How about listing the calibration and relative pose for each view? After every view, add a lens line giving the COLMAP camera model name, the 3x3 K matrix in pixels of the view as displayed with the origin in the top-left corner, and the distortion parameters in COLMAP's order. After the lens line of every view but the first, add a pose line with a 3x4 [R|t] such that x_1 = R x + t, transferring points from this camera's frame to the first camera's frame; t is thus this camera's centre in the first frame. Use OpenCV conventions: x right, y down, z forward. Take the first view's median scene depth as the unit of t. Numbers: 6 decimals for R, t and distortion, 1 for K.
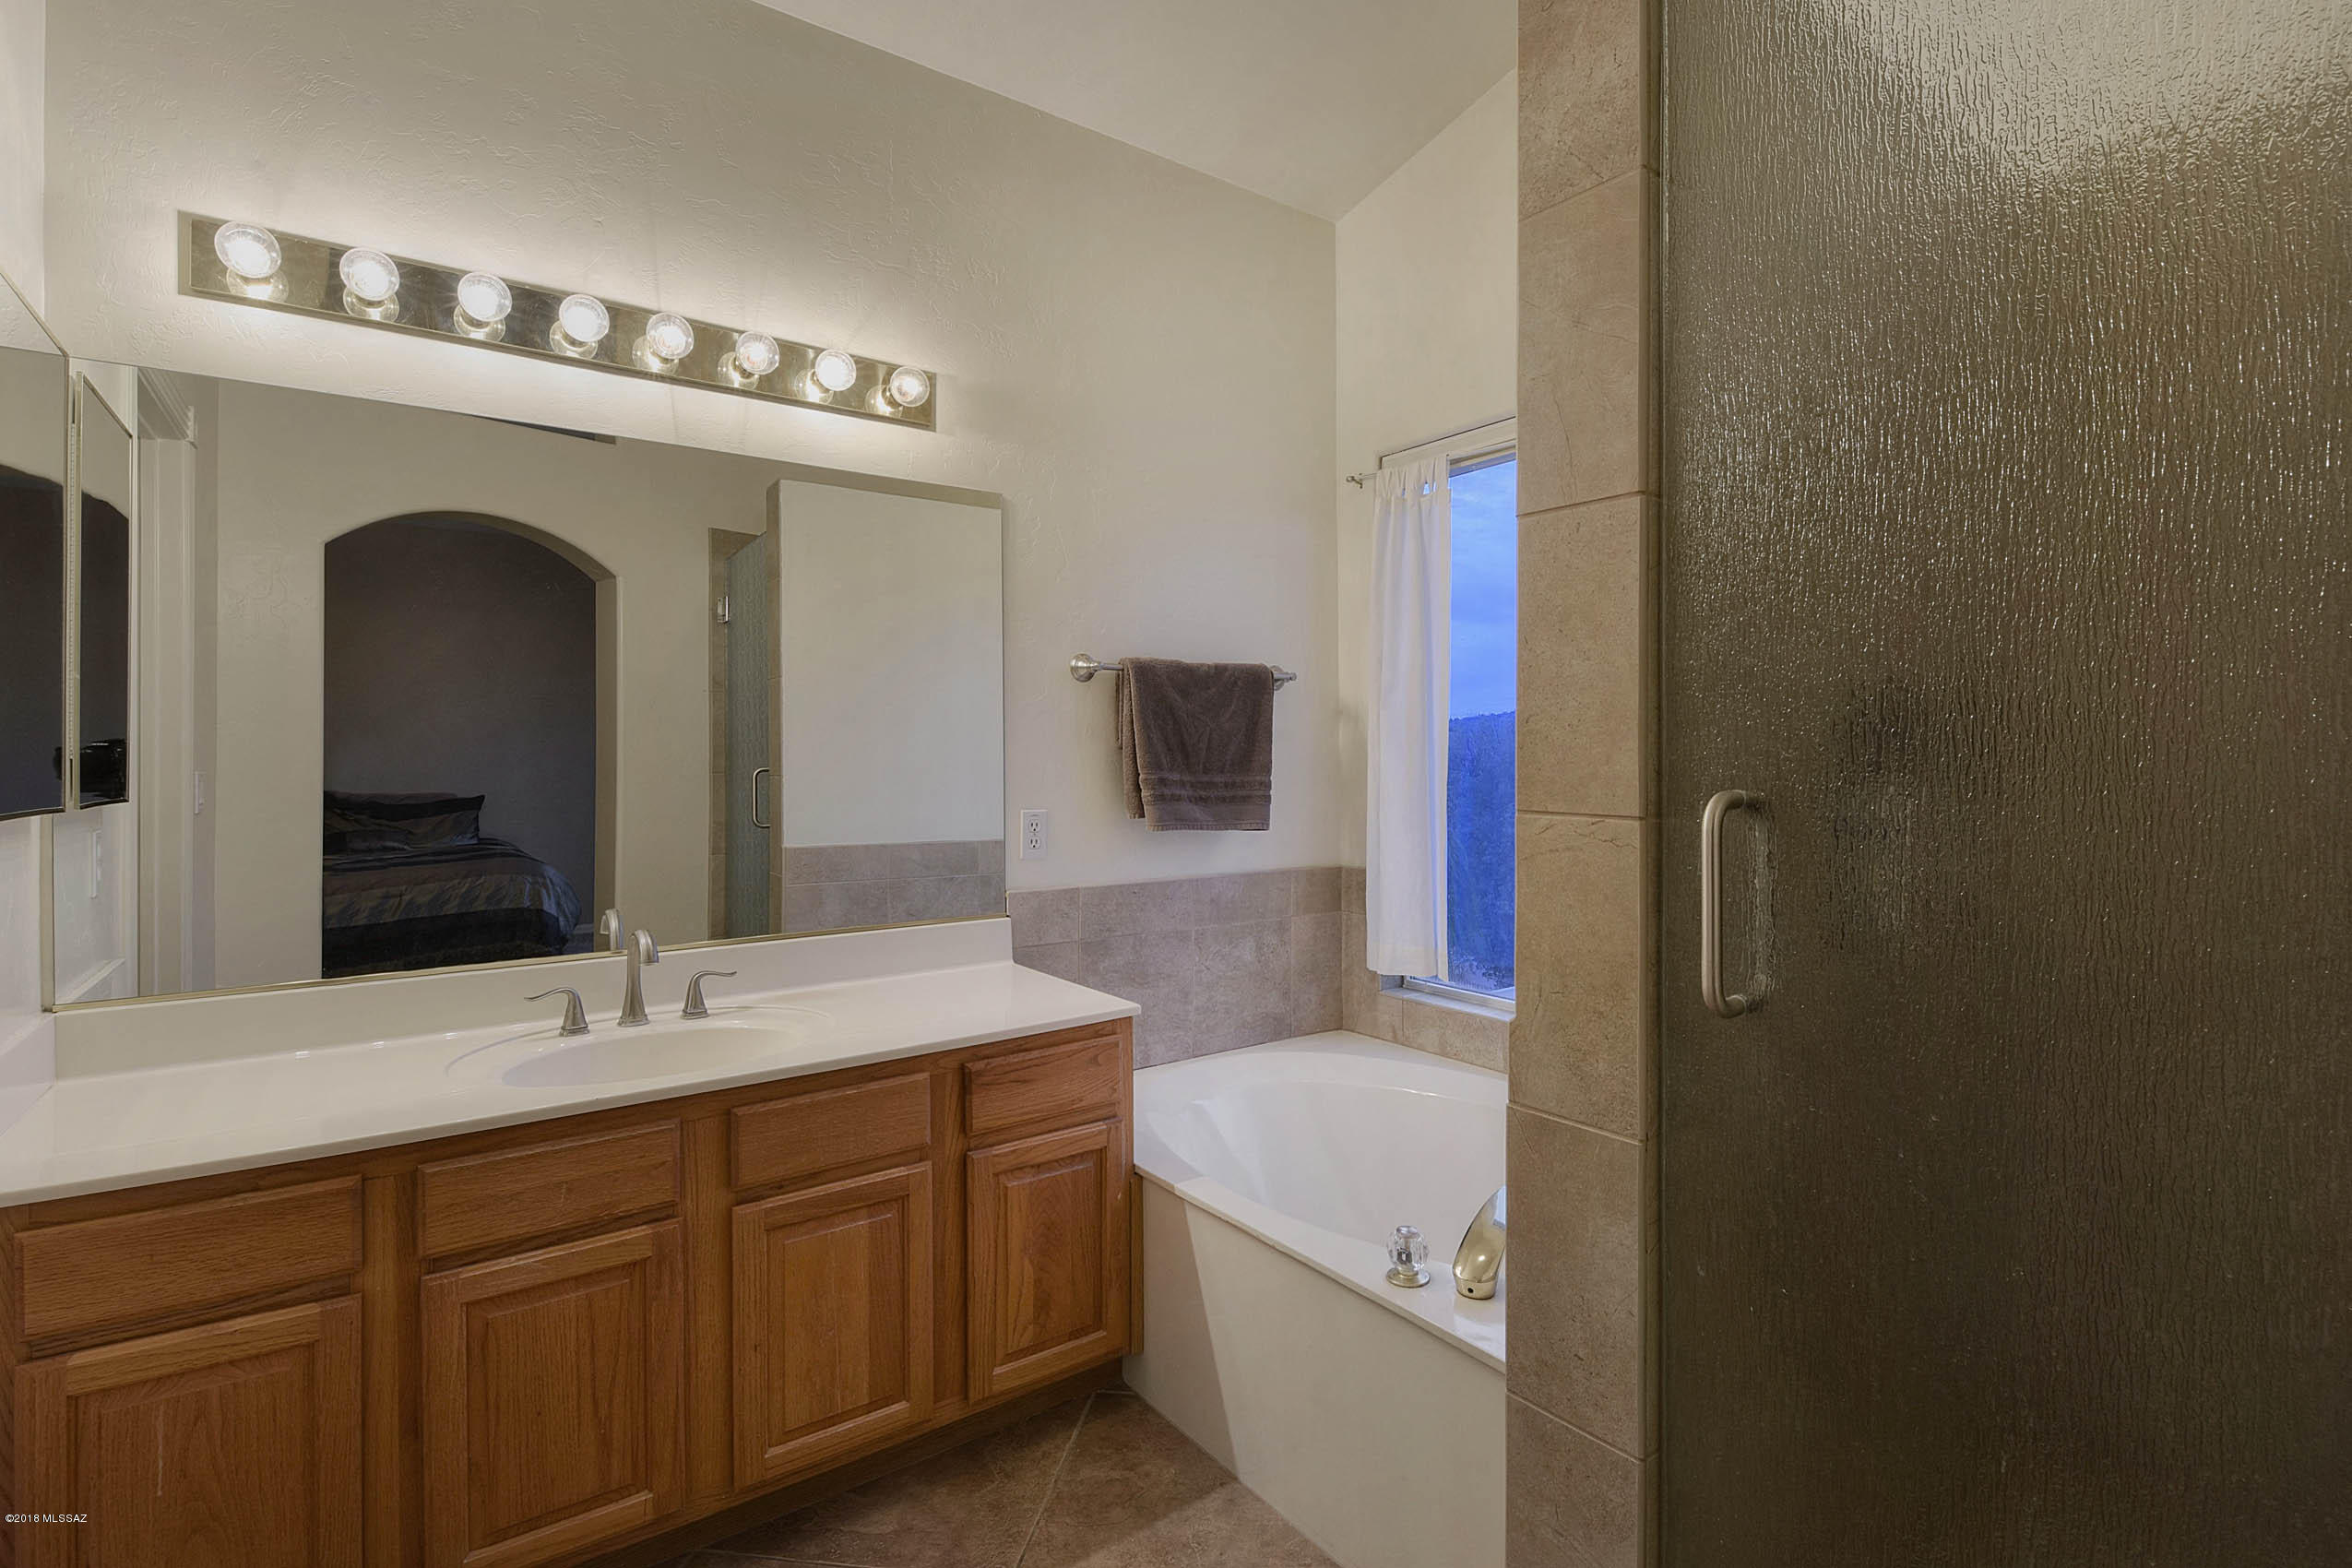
lens RADIAL K [[1112.2, 0, 1177.3], [0, 1112.2, 764.2], [0, 0, 1]] dist [0.019858, -0.000155]
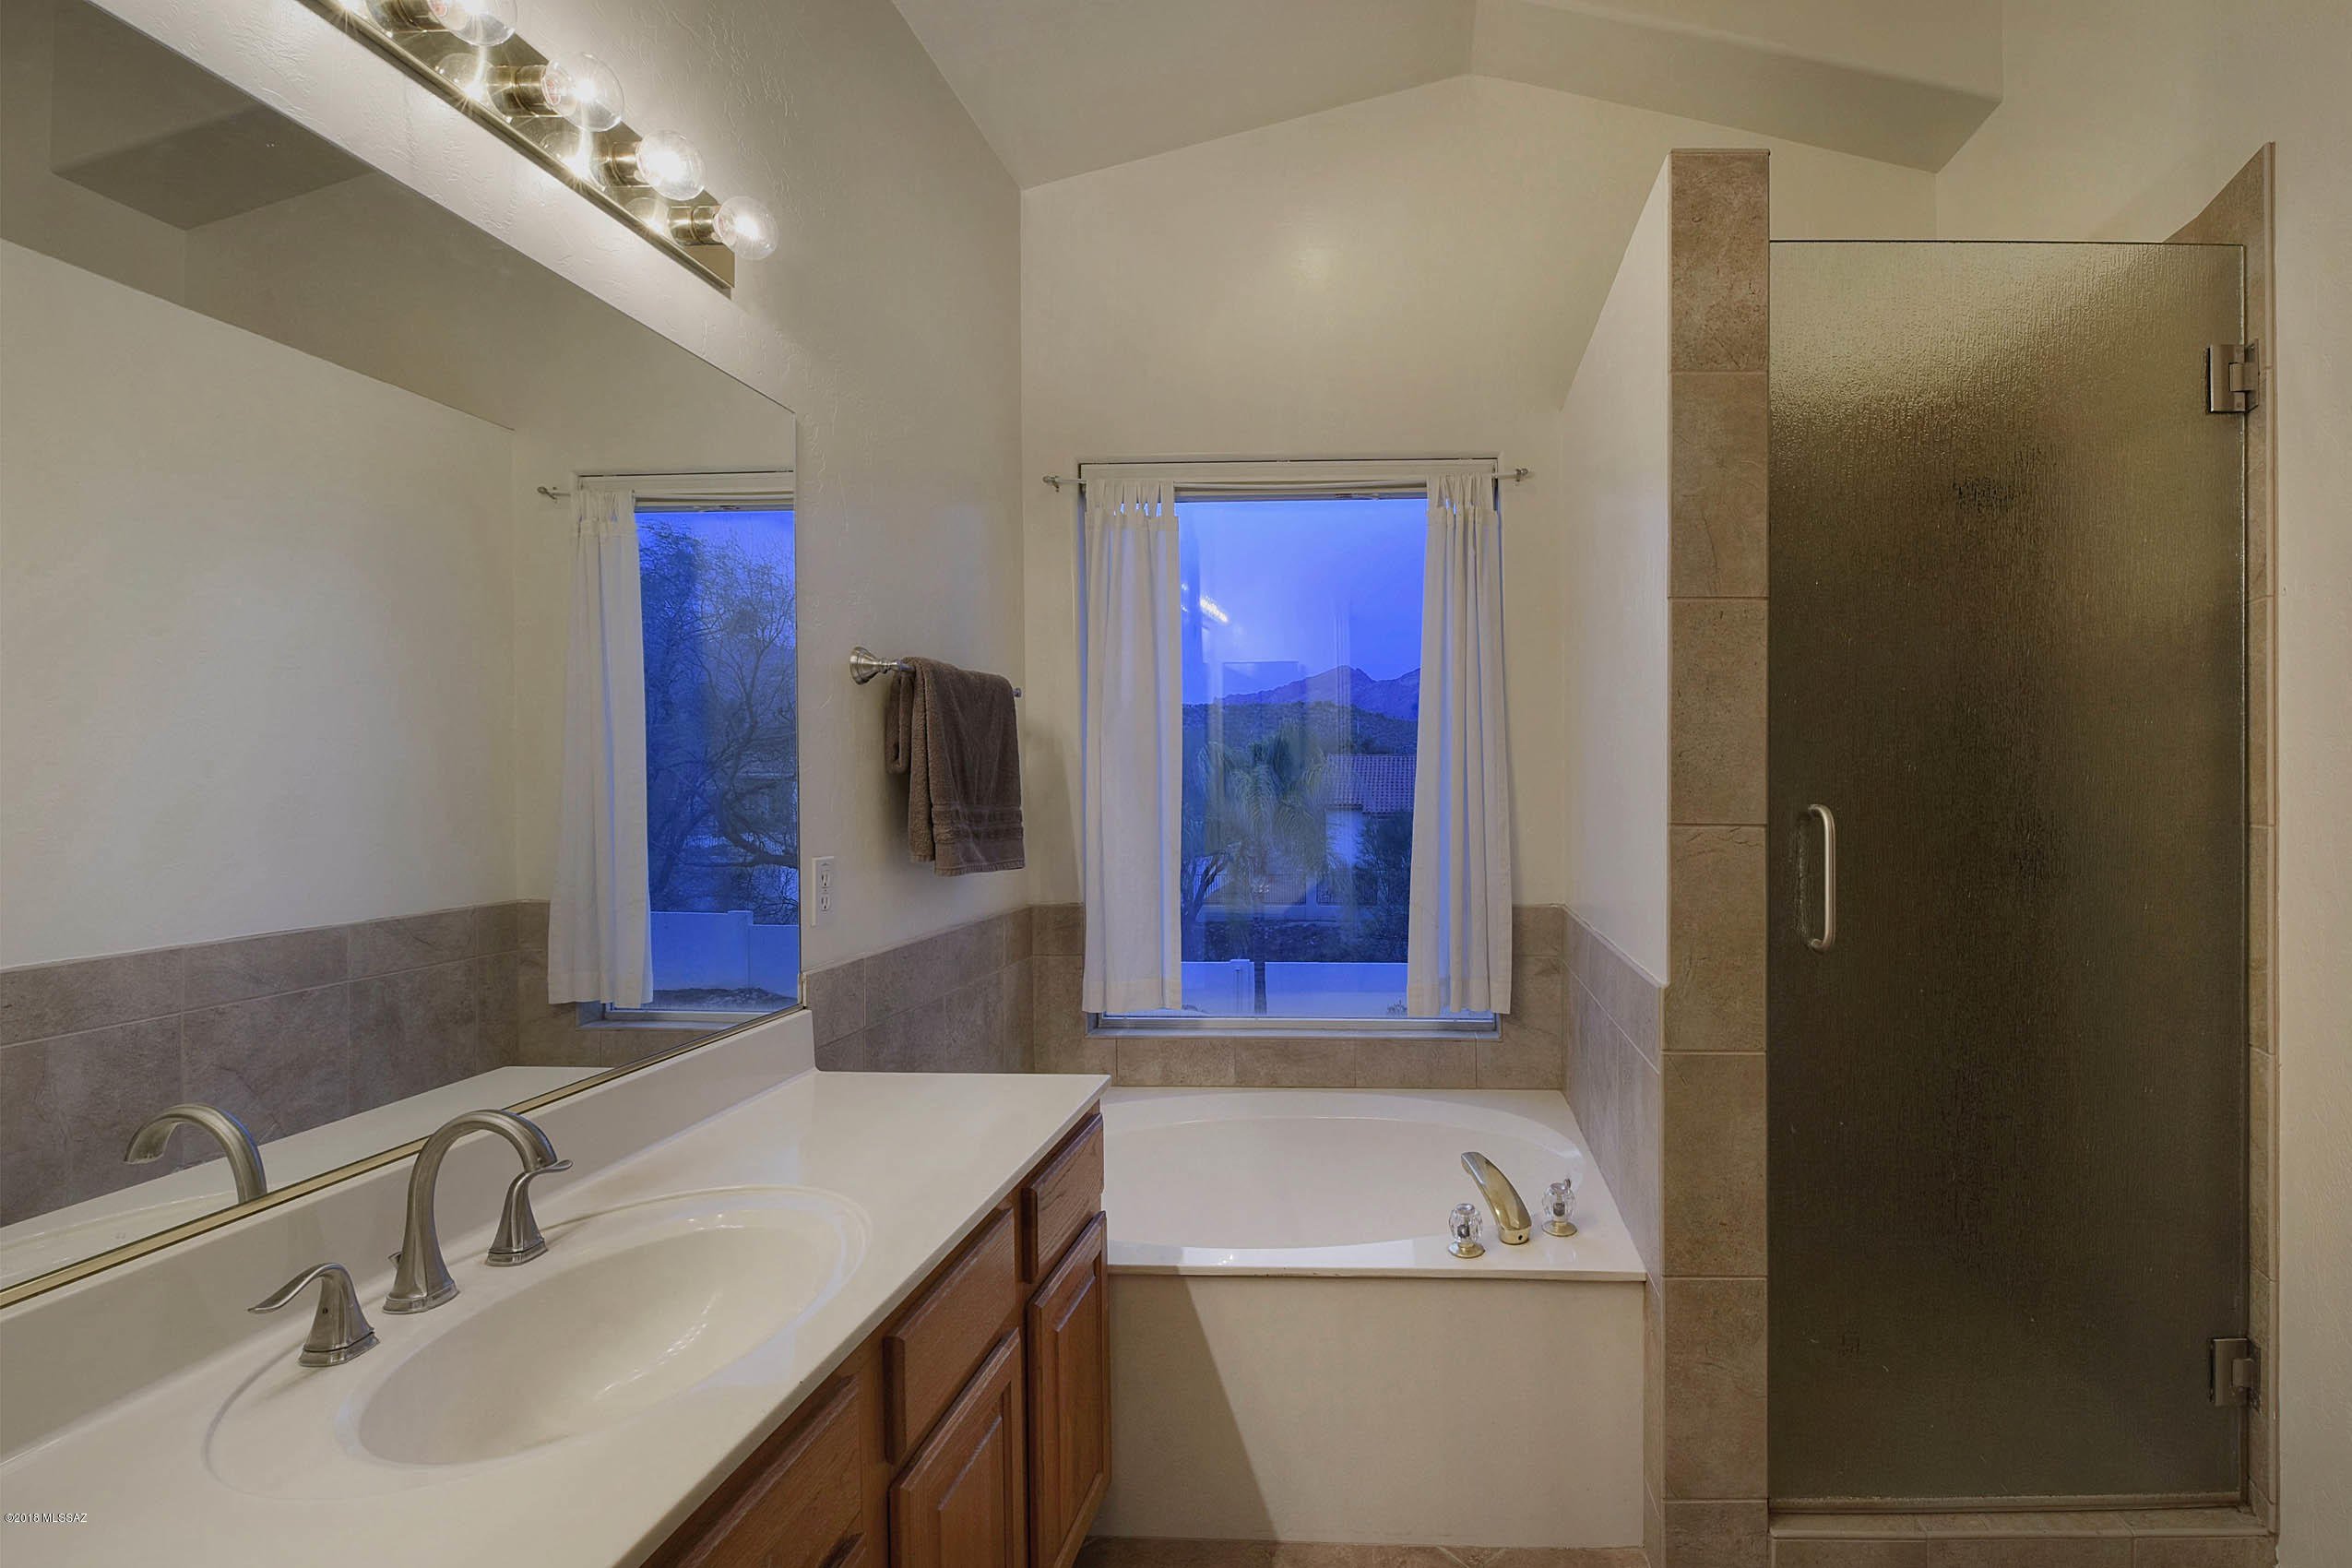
lens RADIAL K [[1303.7, 0, 1176.0], [0, 1303.7, 784.0], [0, 0, 1]] dist [0.041570, 0.000040]
pose [[0.585687, -0.001362, 0.810536, -0.694390], [0.007078, 0.999969, -0.003434, -0.002100], [-0.810506, 0.007748, 0.585679, 0.312511]]
